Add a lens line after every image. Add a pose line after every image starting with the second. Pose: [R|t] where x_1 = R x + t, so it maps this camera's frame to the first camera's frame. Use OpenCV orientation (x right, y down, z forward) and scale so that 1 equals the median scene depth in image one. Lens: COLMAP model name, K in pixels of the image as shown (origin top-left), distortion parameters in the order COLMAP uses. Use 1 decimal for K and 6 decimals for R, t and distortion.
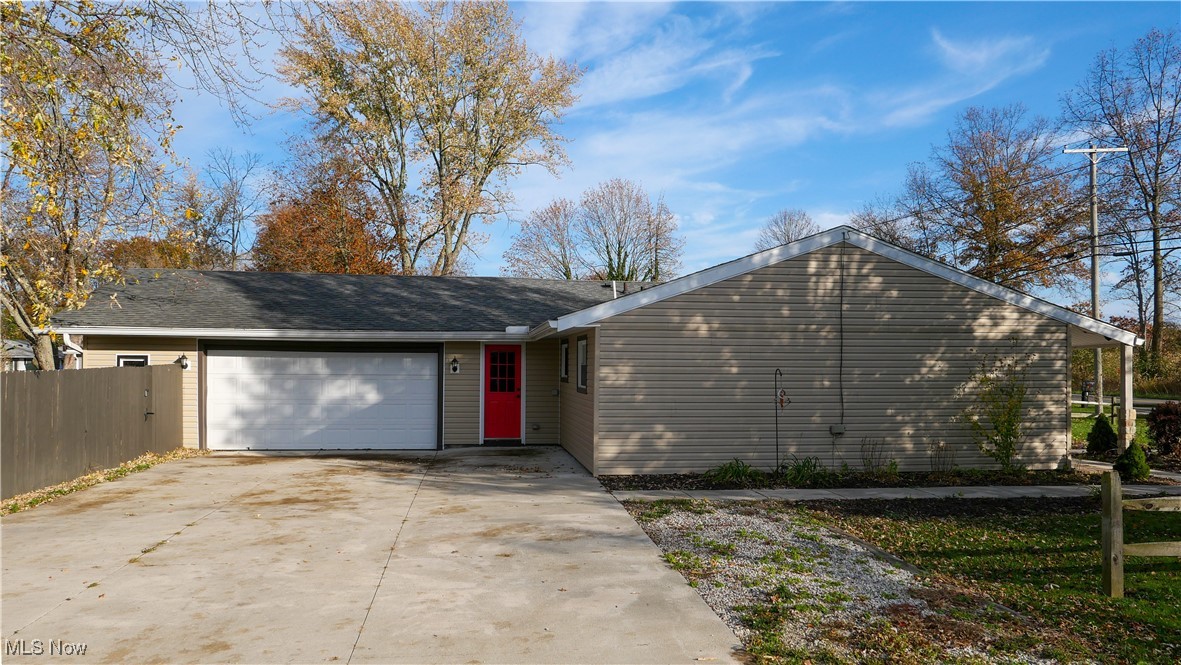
lens RADIAL K [[892.9, 0, 589.5], [0, 892.9, 331.1], [0, 0, 1]] dist [-0.042680, 0.007904]
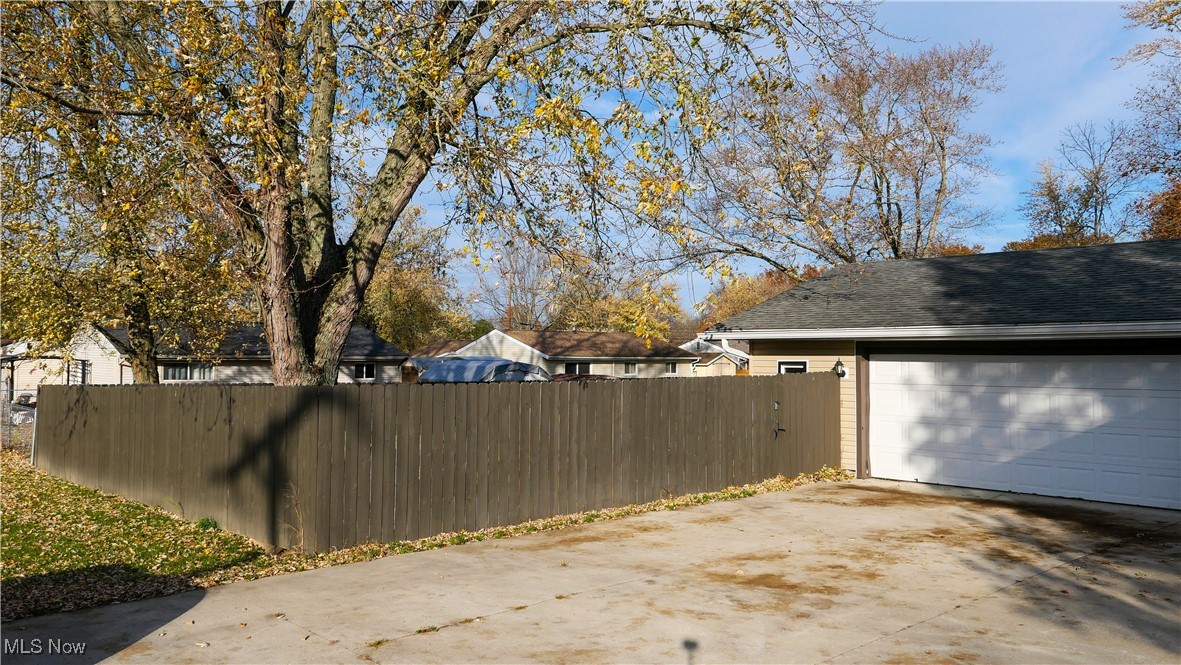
lens RADIAL K [[892.9, 0, 594.4], [0, 892.9, 328.8], [0, 0, 1]] dist [-0.042680, 0.007904]
pose [[0.566864, -0.034082, -0.823106, 0.102801], [0.031838, 0.999304, -0.019451, 0.005973], [0.823196, -0.015180, 0.567555, 0.332111]]
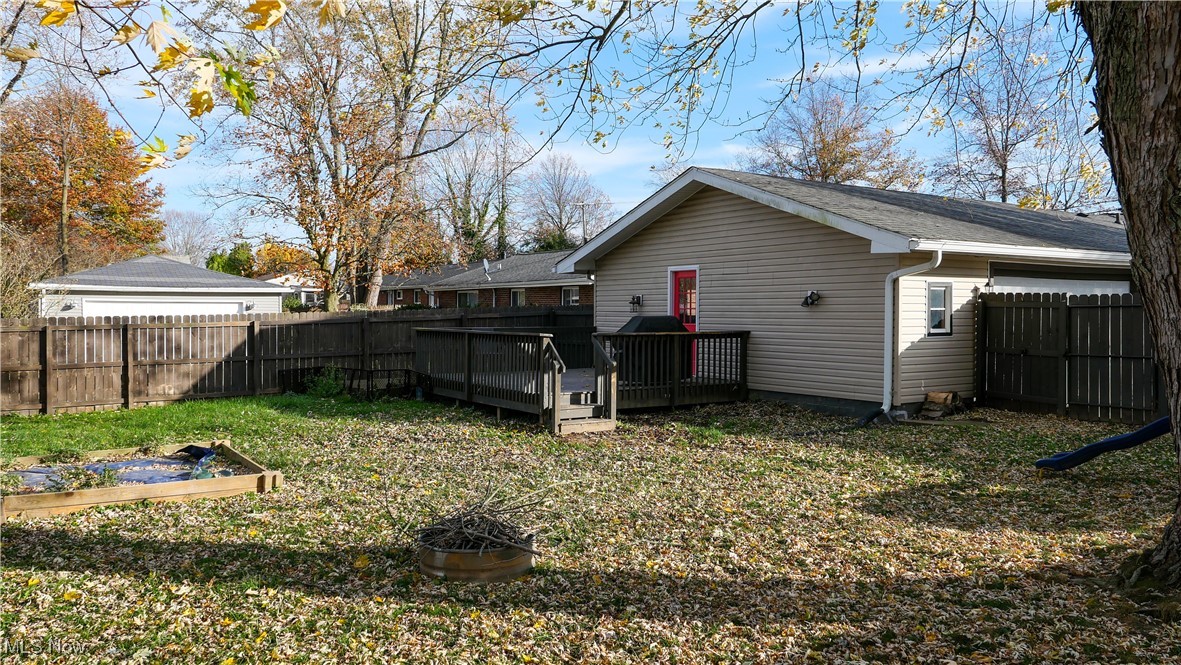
lens RADIAL K [[892.9, 0, 588.7], [0, 892.9, 322.4], [0, 0, 1]] dist [-0.042680, 0.007904]
pose [[0.885149, -0.009850, 0.465203, -1.131626], [-0.013394, 0.998822, 0.046635, 0.029980], [-0.465115, -0.047510, 0.883975, 0.464083]]
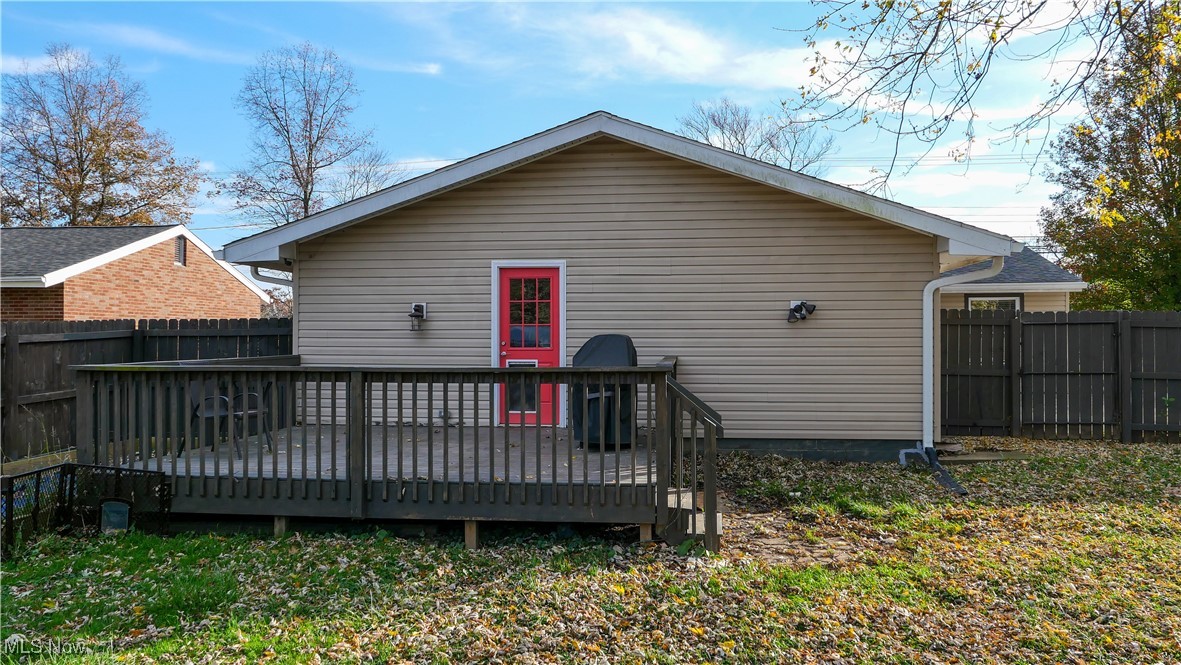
lens RADIAL K [[892.9, 0, 591.2], [0, 892.9, 331.6], [0, 0, 1]] dist [-0.042680, 0.007904]
pose [[0.203244, 0.002972, 0.979124, -1.199952], [-0.033274, 0.999439, 0.003873, 0.057637], [-0.978563, -0.033367, 0.203229, 1.058423]]
